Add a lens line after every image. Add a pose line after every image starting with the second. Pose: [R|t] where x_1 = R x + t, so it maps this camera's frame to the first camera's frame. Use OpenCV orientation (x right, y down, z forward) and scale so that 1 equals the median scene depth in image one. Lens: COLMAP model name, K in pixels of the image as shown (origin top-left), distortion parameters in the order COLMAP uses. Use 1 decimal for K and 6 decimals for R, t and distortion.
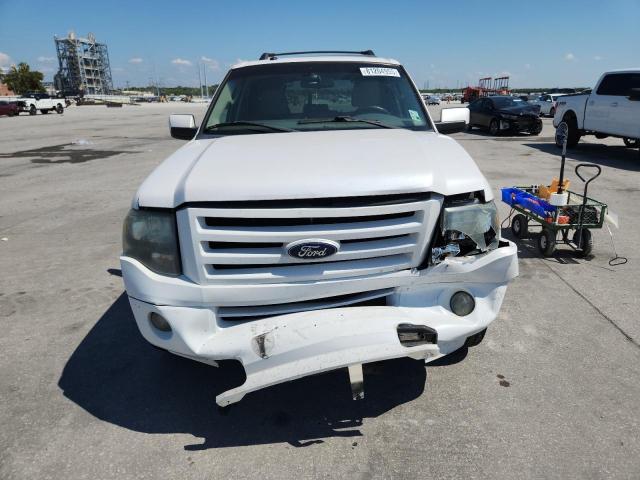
lens RADIAL K [[477.1, 0, 319.1], [0, 477.1, 241.5], [0, 0, 1]] dist [0.030838, -0.024428]
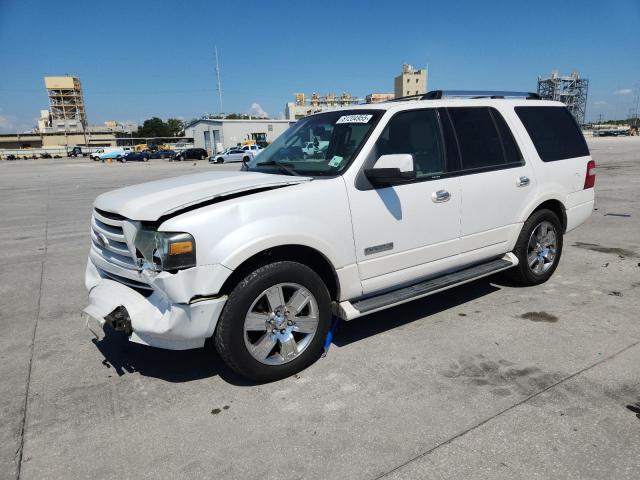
lens RADIAL K [[477.1, 0, 320.0], [0, 477.1, 240.8], [0, 0, 1]] dist [0.030838, -0.024428]
pose [[0.510003, 0.167163, -0.843773, 0.170613], [-0.222328, 0.973220, 0.058425, -0.023693], [0.830943, 0.157798, 0.533510, 0.071964]]
